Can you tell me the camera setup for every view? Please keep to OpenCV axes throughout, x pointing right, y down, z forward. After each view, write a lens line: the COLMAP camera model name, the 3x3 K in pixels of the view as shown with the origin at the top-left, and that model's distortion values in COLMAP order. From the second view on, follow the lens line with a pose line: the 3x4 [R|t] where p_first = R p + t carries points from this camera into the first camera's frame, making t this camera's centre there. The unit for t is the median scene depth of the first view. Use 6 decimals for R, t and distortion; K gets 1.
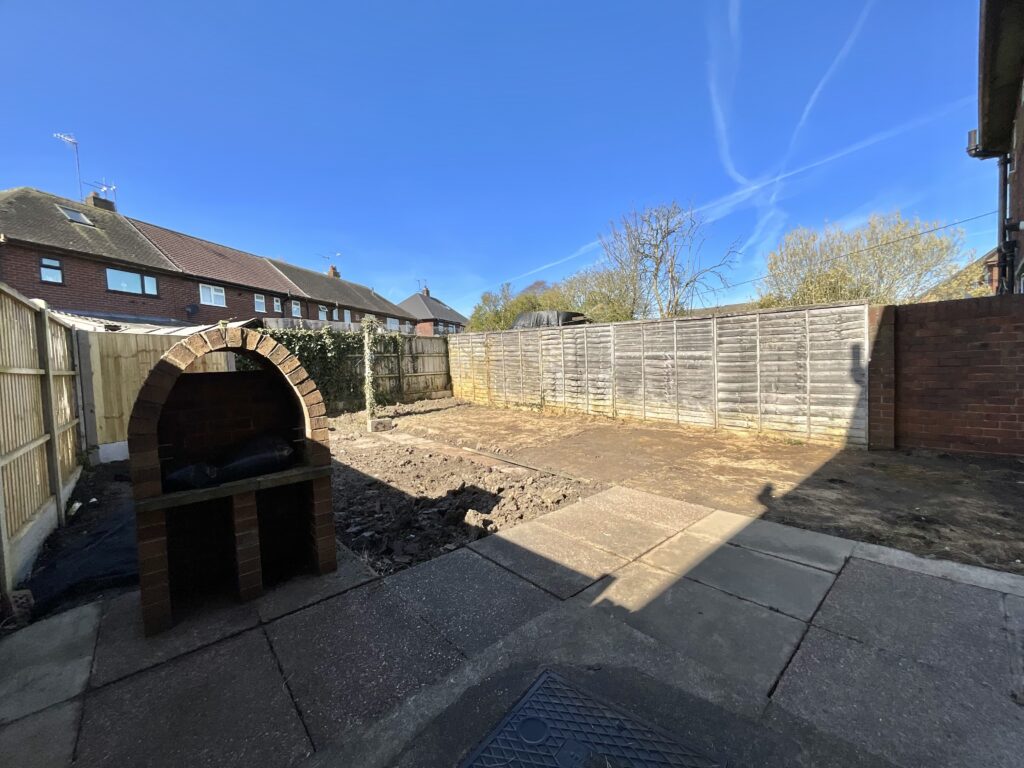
lens RADIAL K [[421.7, 0, 517.9], [0, 421.7, 386.2], [0, 0, 1]] dist [-0.000407, -0.000723]
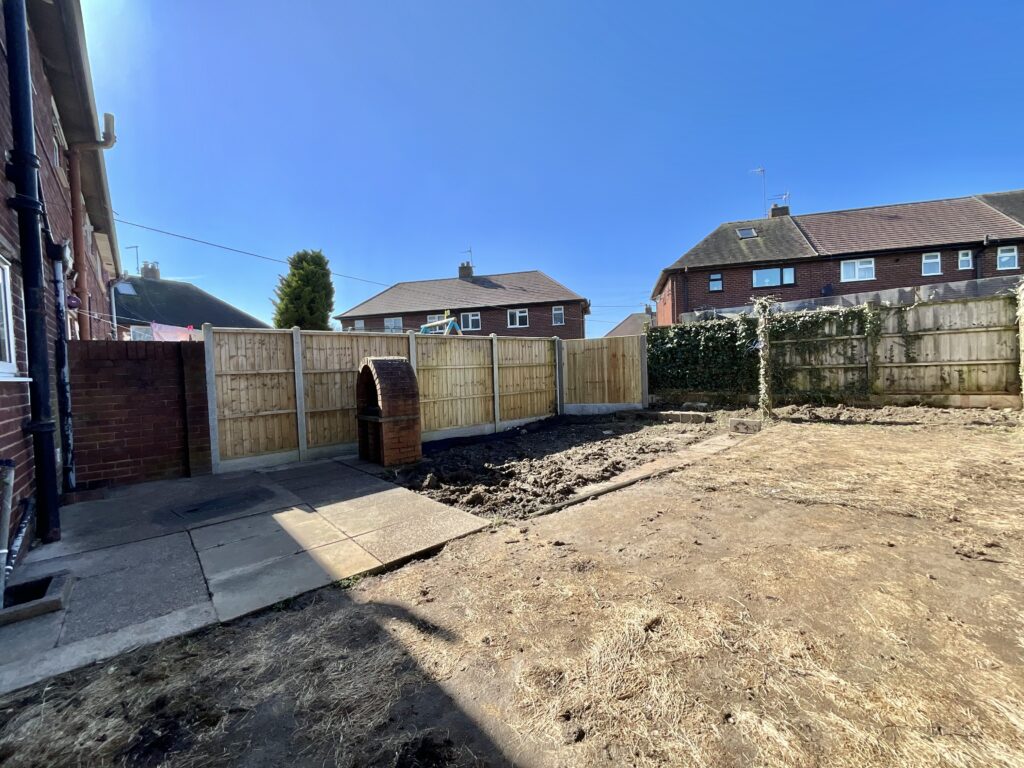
lens RADIAL K [[422.6, 0, 502.4], [0, 422.6, 379.9], [0, 0, 1]] dist [-0.003143, 0.000595]
pose [[-0.033906, 0.063902, -0.997380, 0.519375], [-0.012449, 0.997849, 0.064356, -0.047935], [0.999347, 0.014599, -0.033037, 0.519553]]
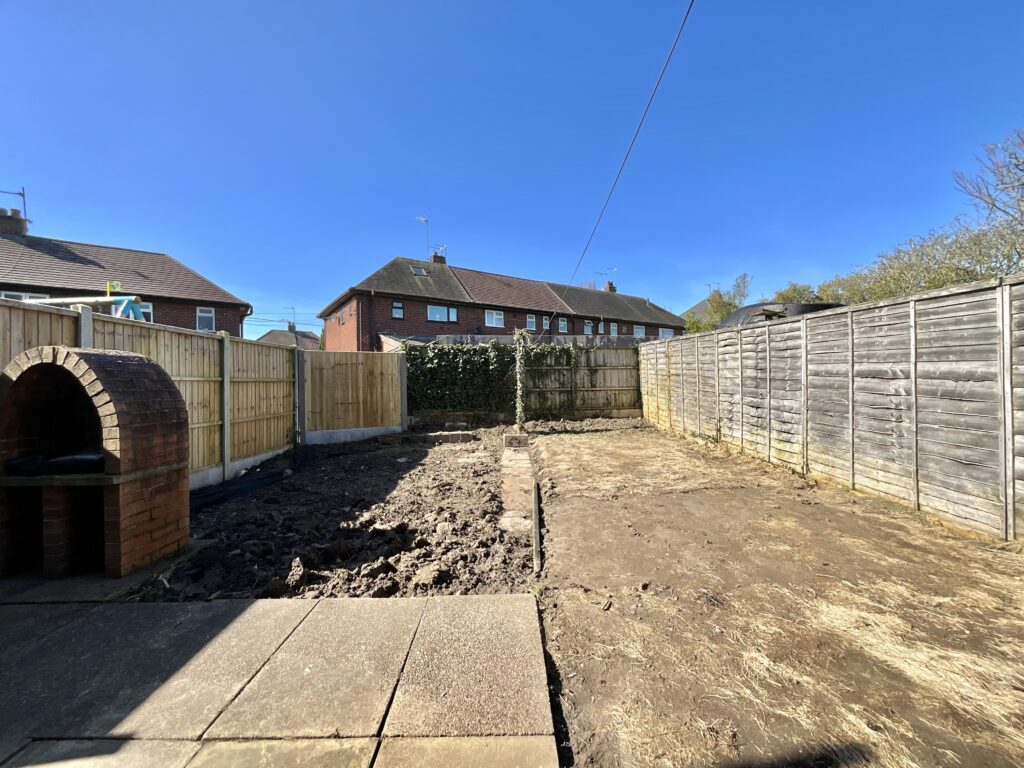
lens RADIAL K [[421.7, 0, 512.1], [0, 421.7, 385.3], [0, 0, 1]] dist [-0.000407, -0.000723]
pose [[0.743084, 0.030838, -0.668488, 0.296161], [-0.050976, 0.998644, -0.010597, -0.022224], [0.667254, 0.041951, 0.743648, 0.265511]]
